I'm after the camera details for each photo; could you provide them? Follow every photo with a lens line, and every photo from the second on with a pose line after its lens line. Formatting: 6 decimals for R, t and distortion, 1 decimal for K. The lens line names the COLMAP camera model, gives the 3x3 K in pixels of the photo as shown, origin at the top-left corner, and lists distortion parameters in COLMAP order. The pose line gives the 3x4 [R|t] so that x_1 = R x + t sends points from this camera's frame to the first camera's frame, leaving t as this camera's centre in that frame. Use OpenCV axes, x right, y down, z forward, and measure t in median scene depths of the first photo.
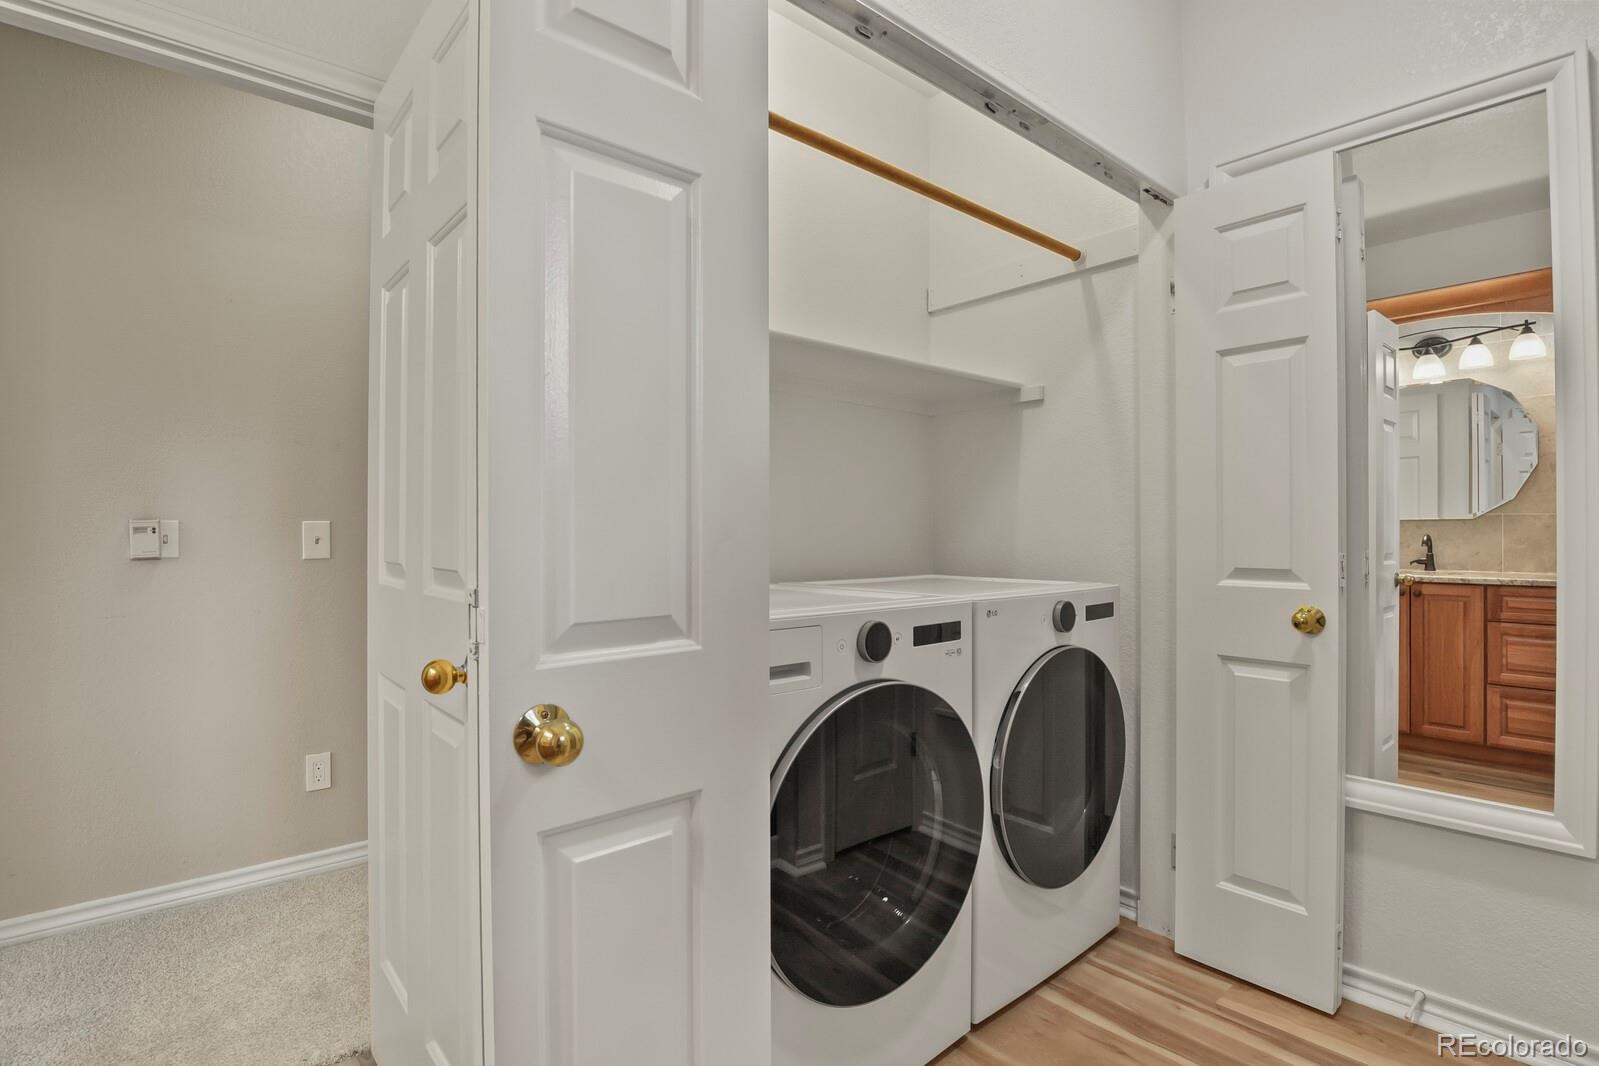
lens RADIAL K [[786.9, 0, 809.2], [0, 786.9, 524.4], [0, 0, 1]] dist [-0.020791, -0.006165]
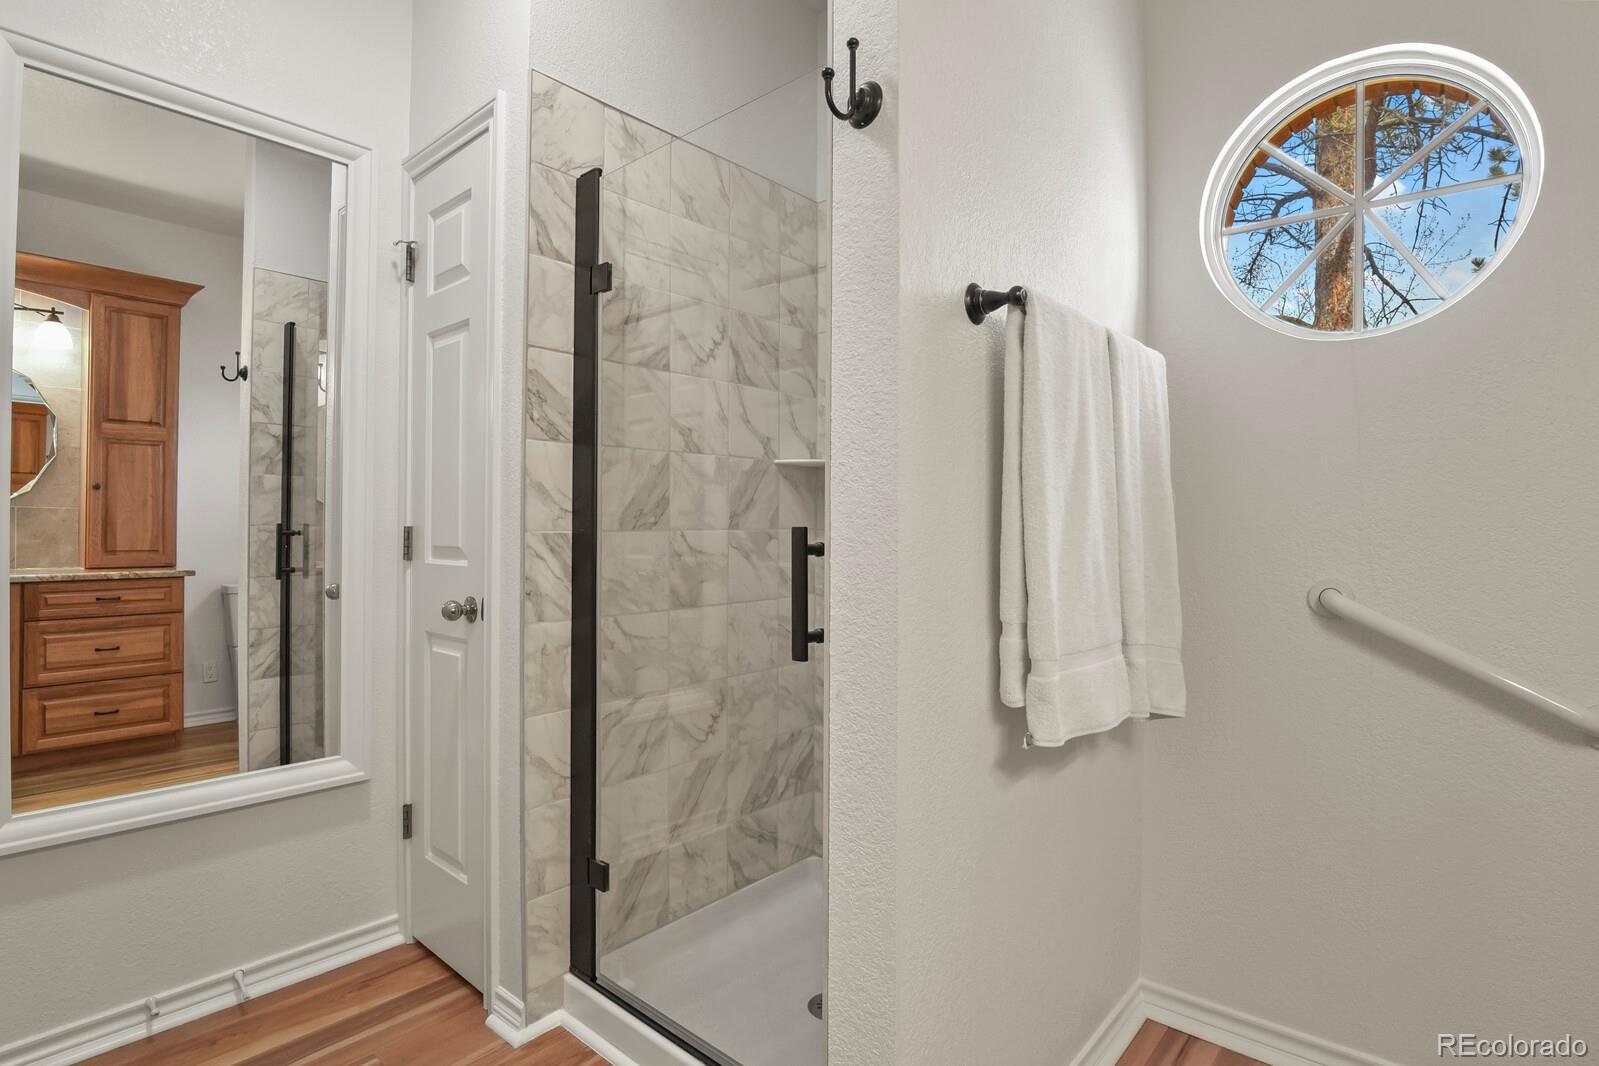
lens RADIAL K [[786.9, 0, 808.4], [0, 786.9, 532.8], [0, 0, 1]] dist [-0.020791, -0.006165]
pose [[-0.147377, -0.010958, 0.989020, -0.173407], [-0.010252, 0.999902, 0.009551, -0.000237], [-0.989027, -0.008732, -0.147474, 0.202649]]
